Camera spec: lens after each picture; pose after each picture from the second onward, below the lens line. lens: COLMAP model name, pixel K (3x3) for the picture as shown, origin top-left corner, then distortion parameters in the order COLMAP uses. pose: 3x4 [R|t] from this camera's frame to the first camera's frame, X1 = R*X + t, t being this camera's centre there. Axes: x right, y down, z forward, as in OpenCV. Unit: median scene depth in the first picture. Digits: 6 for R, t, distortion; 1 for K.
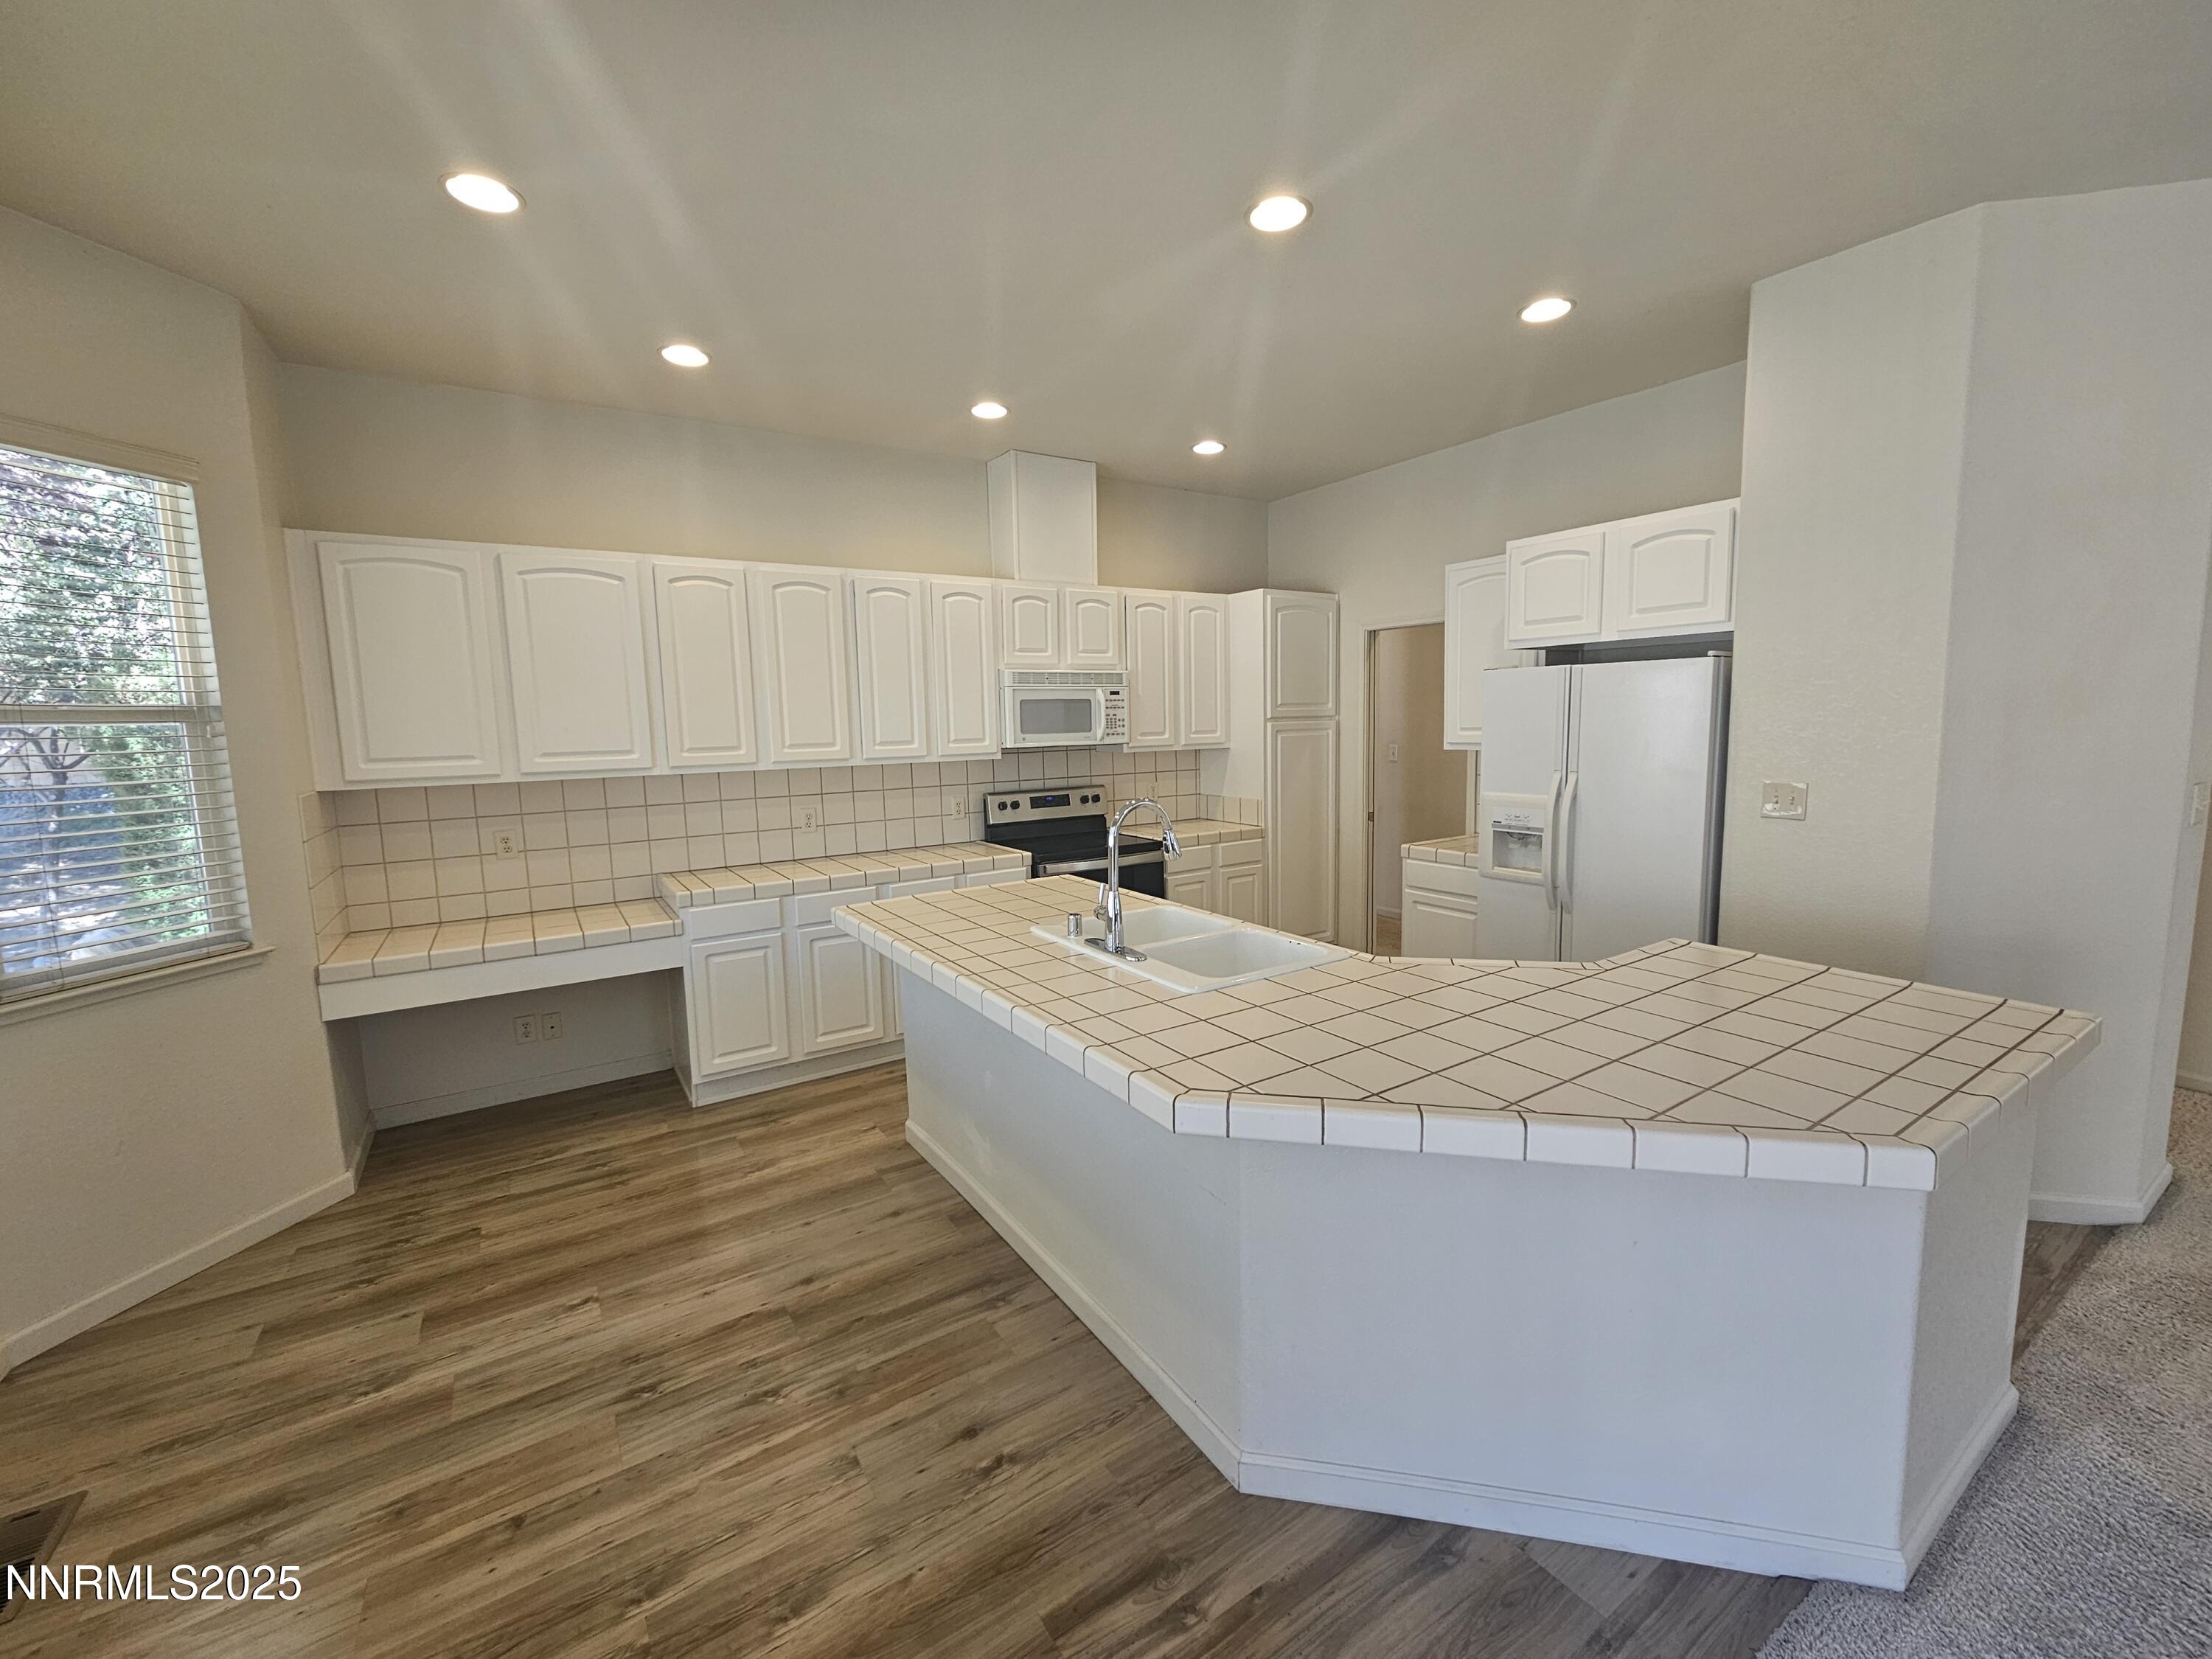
lens RADIAL K [[905.6, 0, 1108.1], [0, 905.6, 822.2], [0, 0, 1]] dist [0.001019, 0.000669]
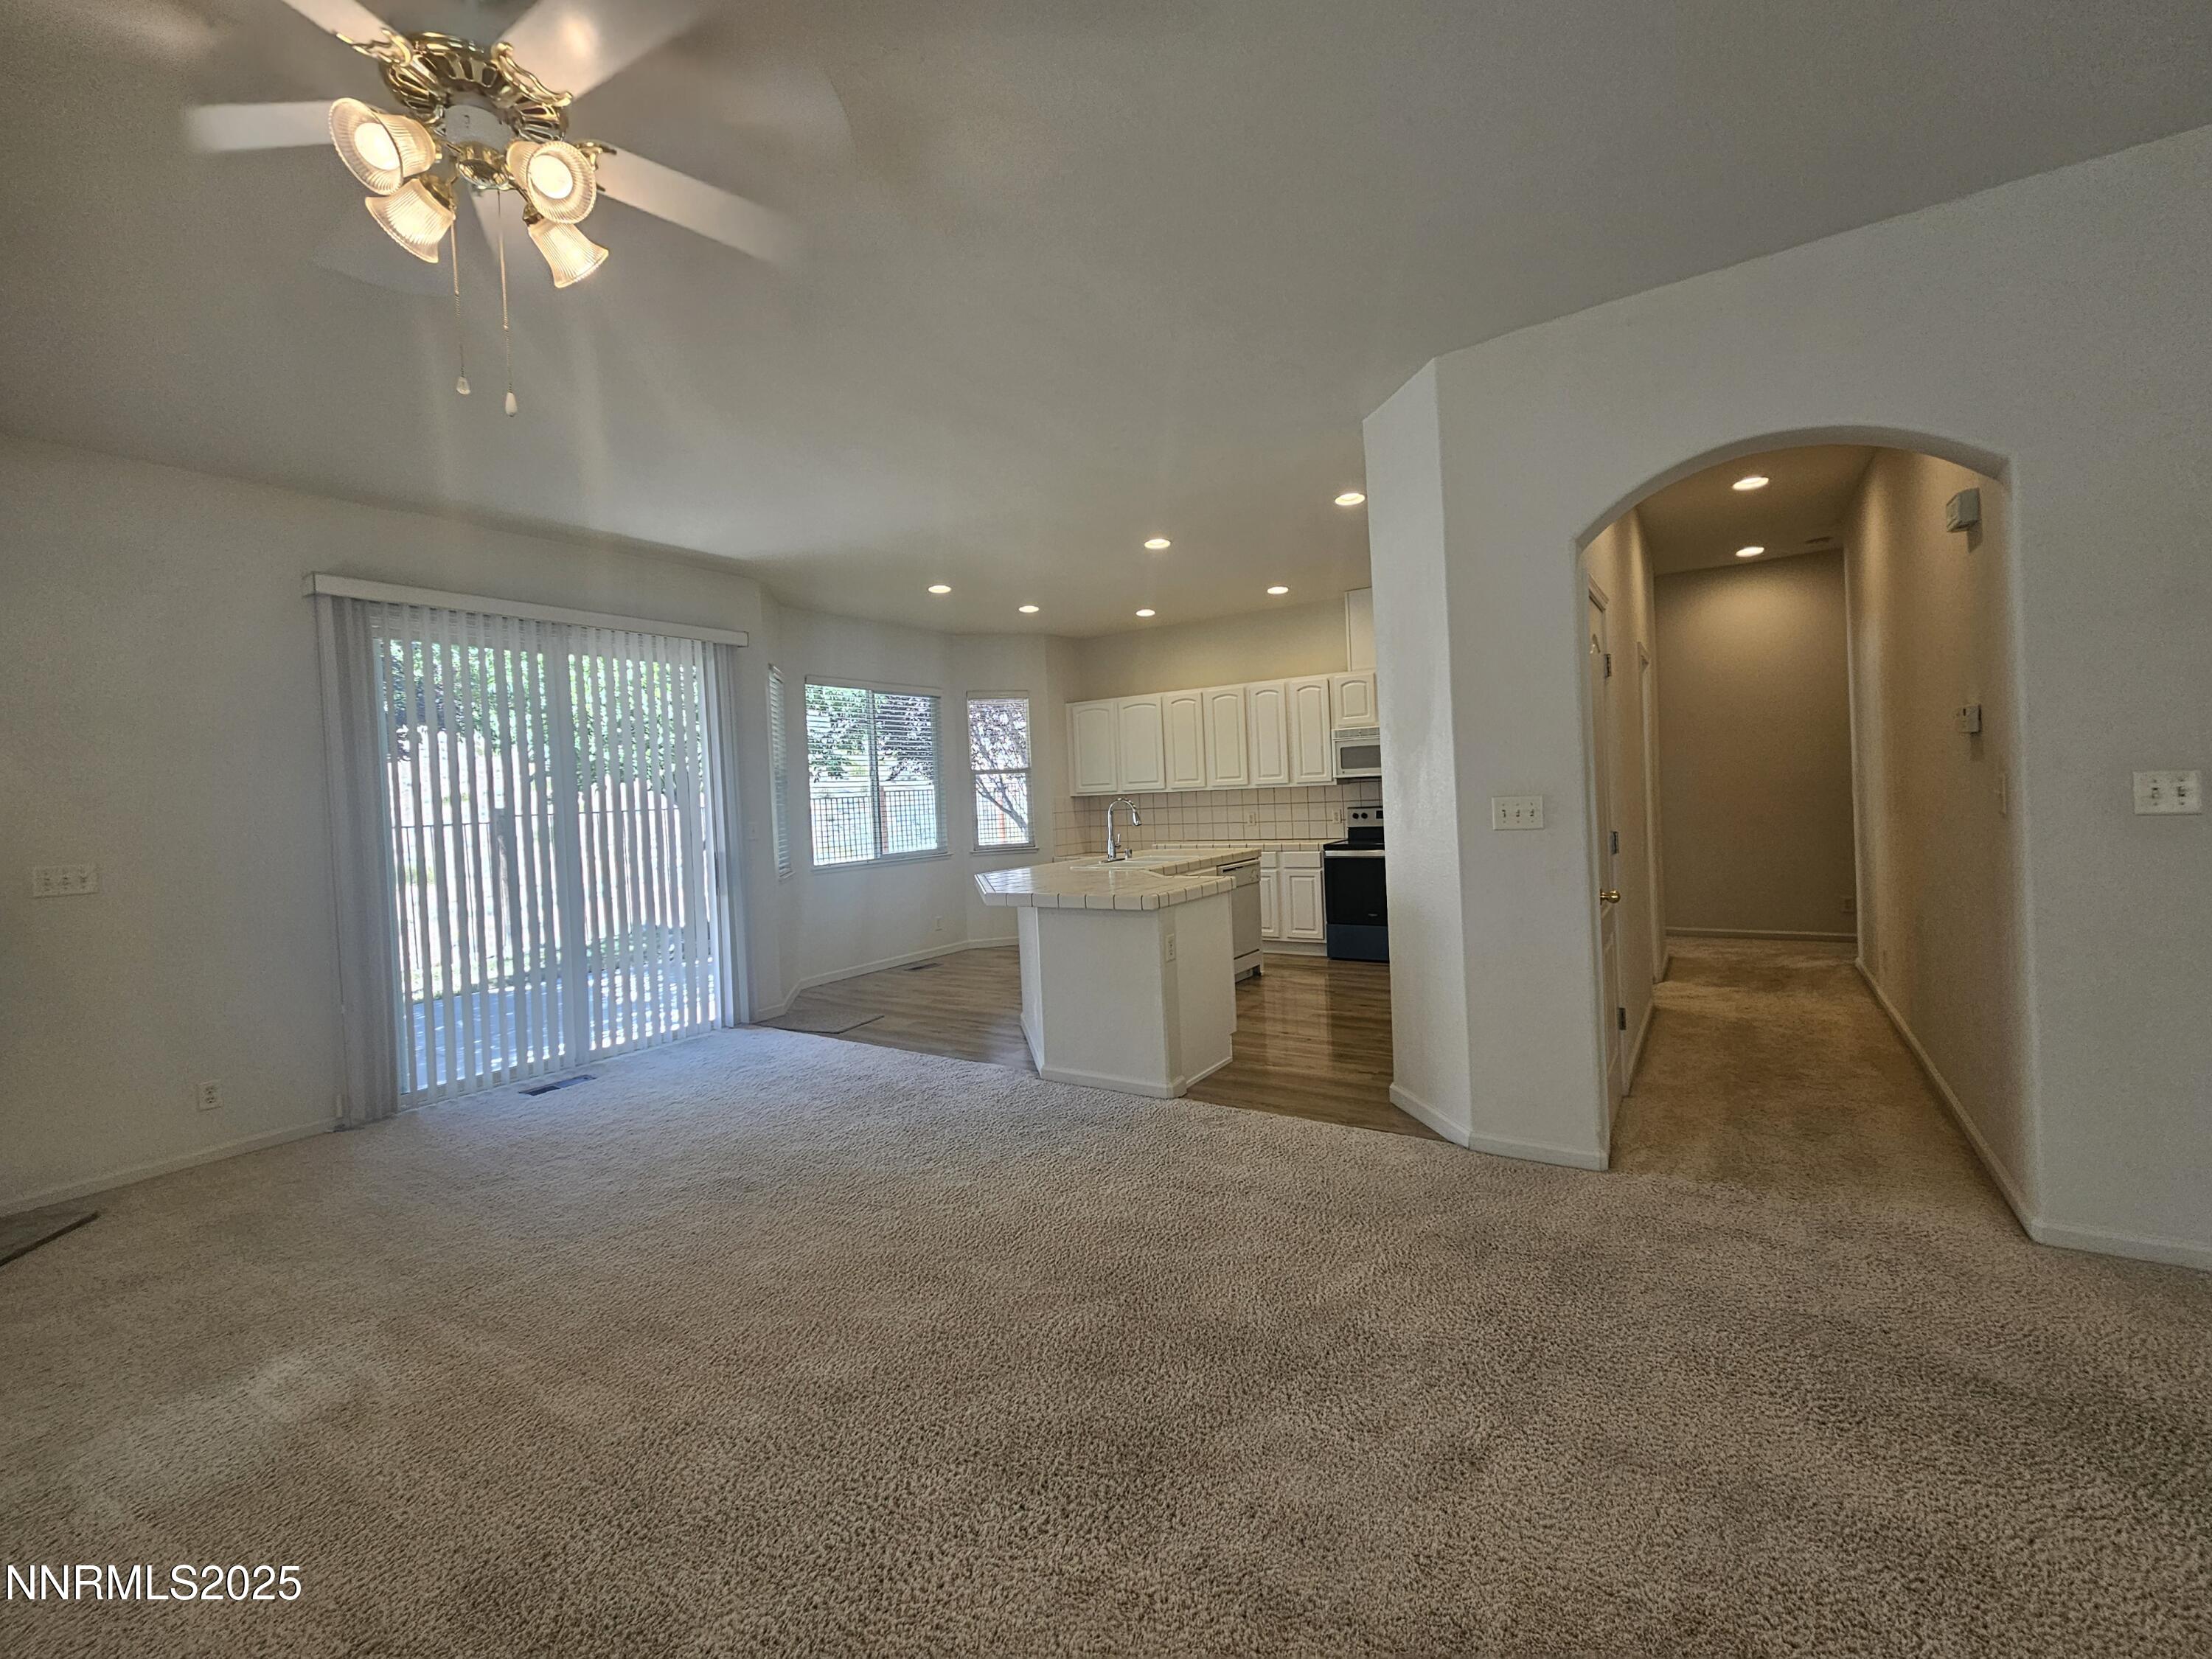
lens RADIAL K [[914.3, 0, 1110.1], [0, 914.3, 815.9], [0, 0, 1]] dist [0.000423, 0.001015]
pose [[0.385332, 0.025773, -0.922418, 1.514126], [-0.072112, 0.997394, -0.002256, 0.020042], [0.919956, 0.067386, 0.386186, 0.030456]]
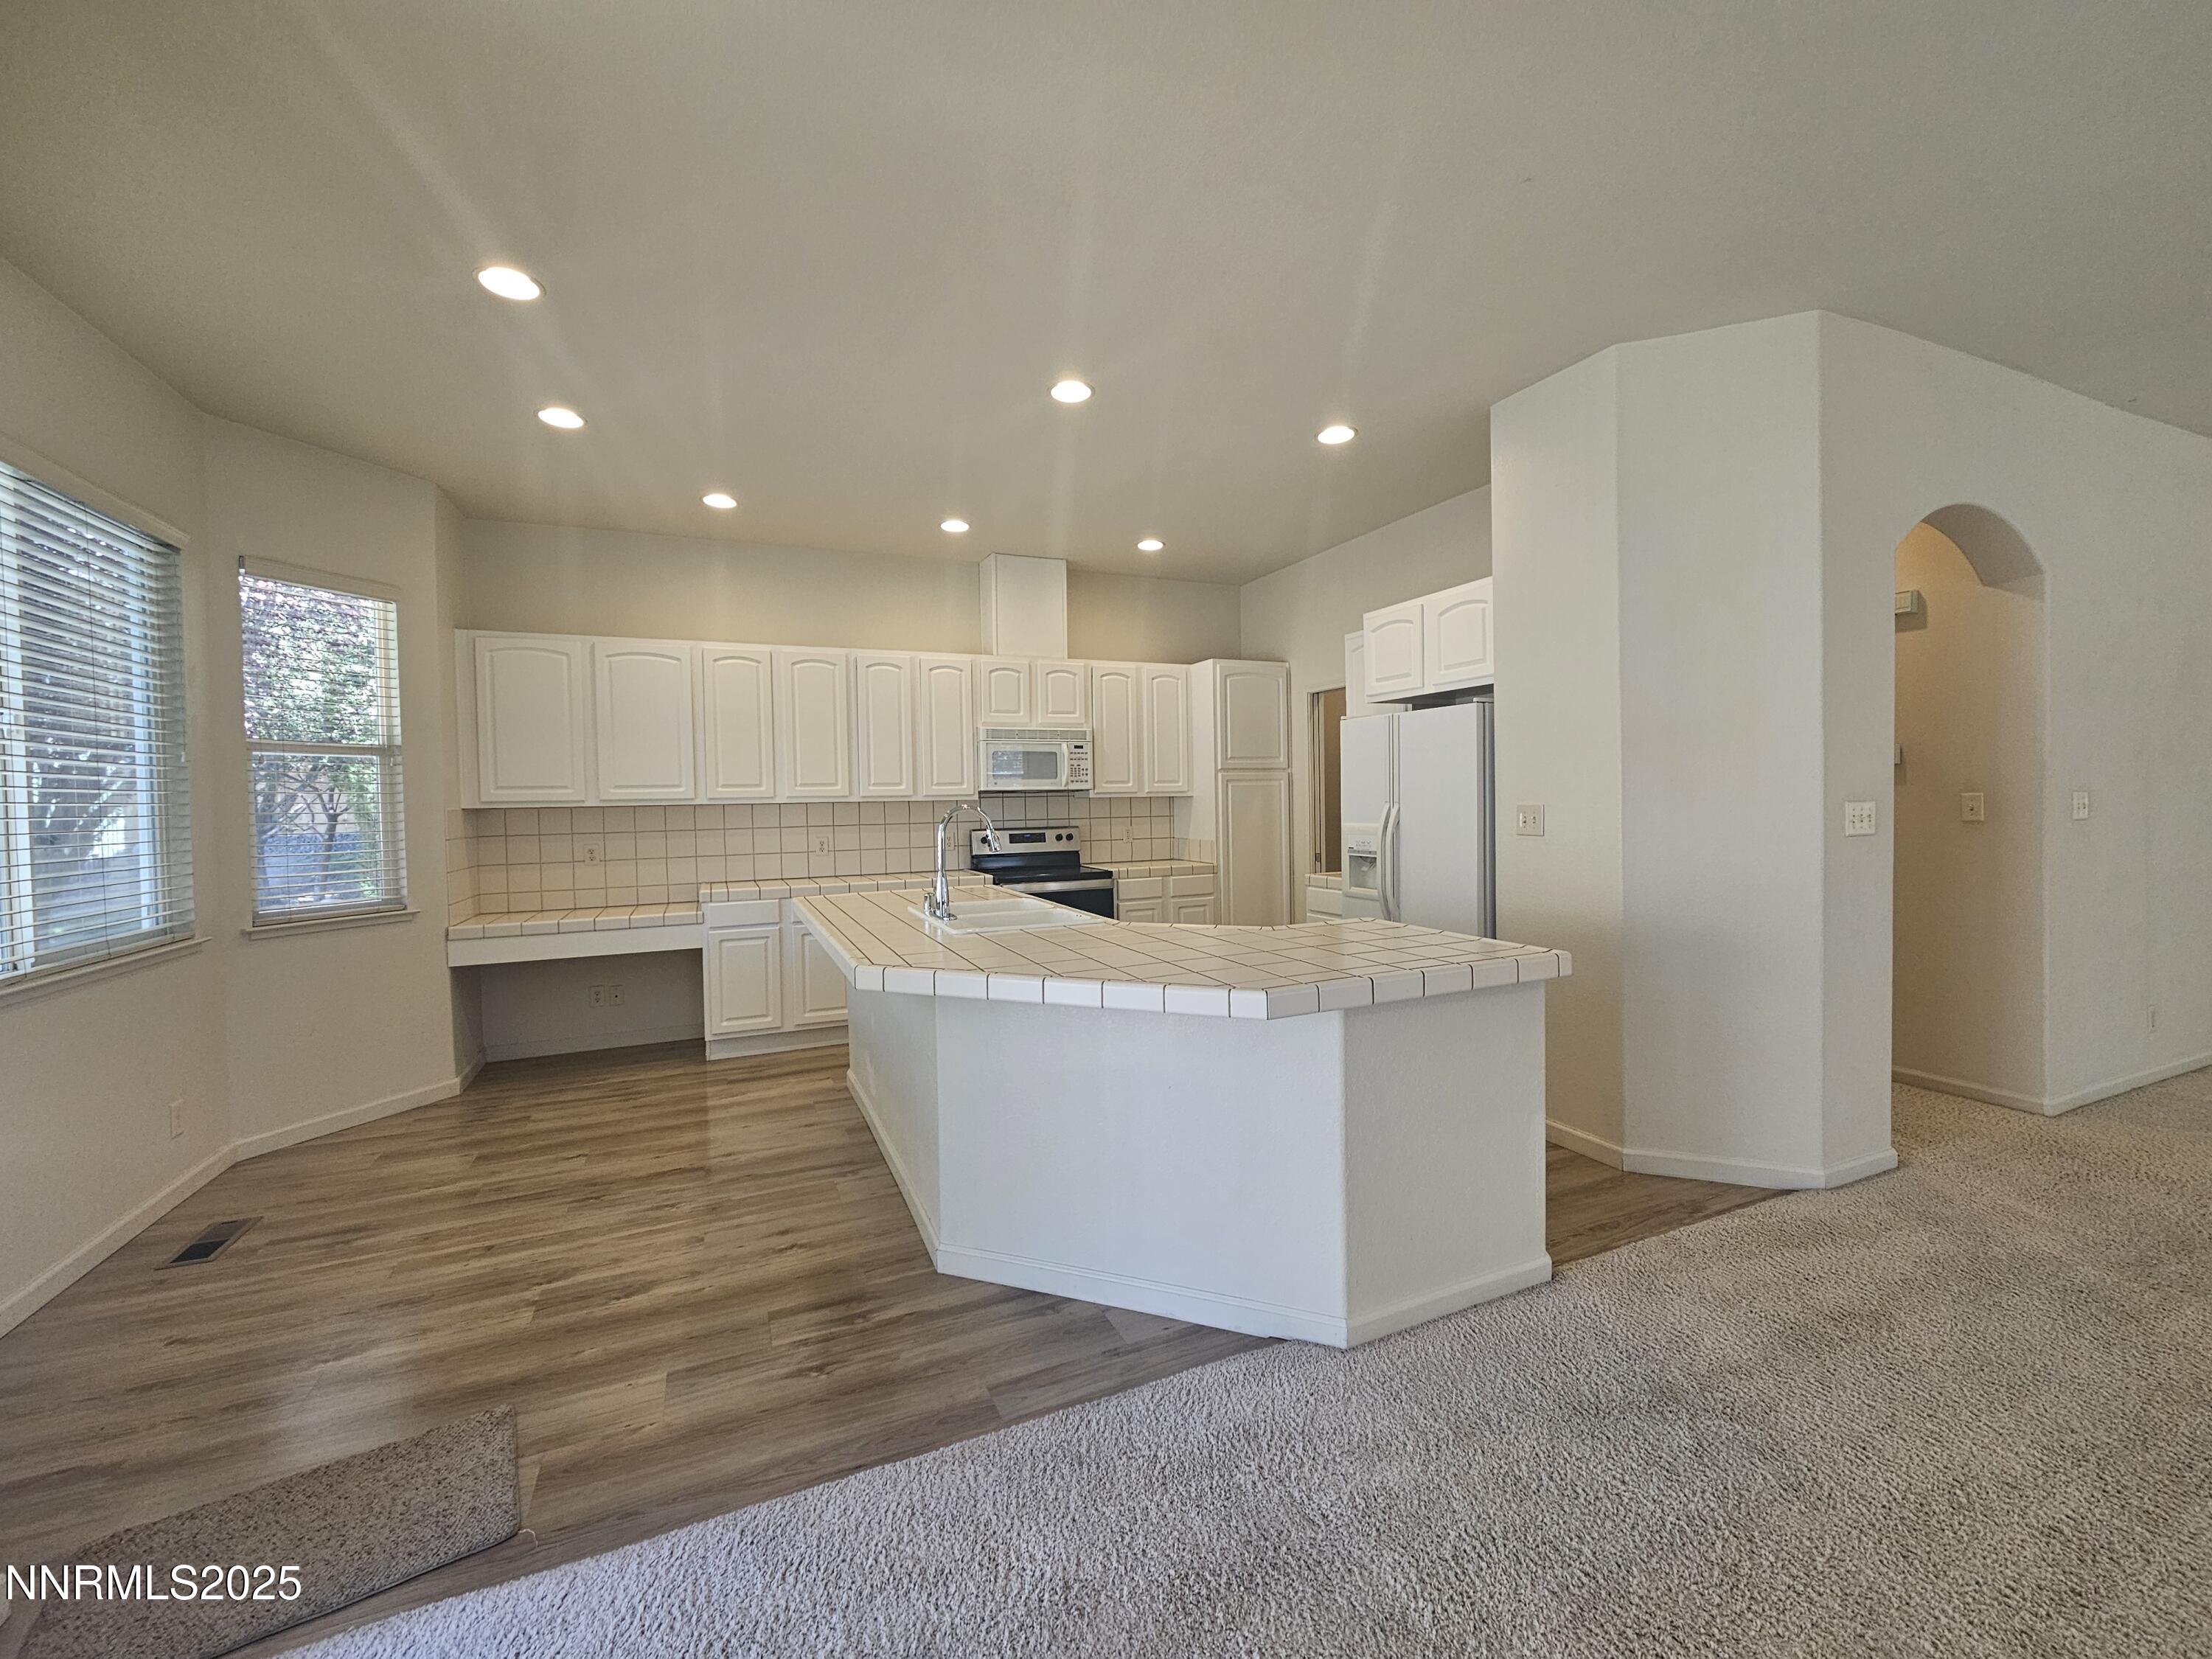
lens RADIAL K [[905.6, 0, 1108.1], [0, 905.6, 822.2], [0, 0, 1]] dist [0.001019, 0.000669]
pose [[0.986818, 0.008470, -0.161613, 0.316397], [-0.022425, 0.996152, -0.084721, 0.074639], [0.160273, 0.087229, 0.983211, -0.209037]]
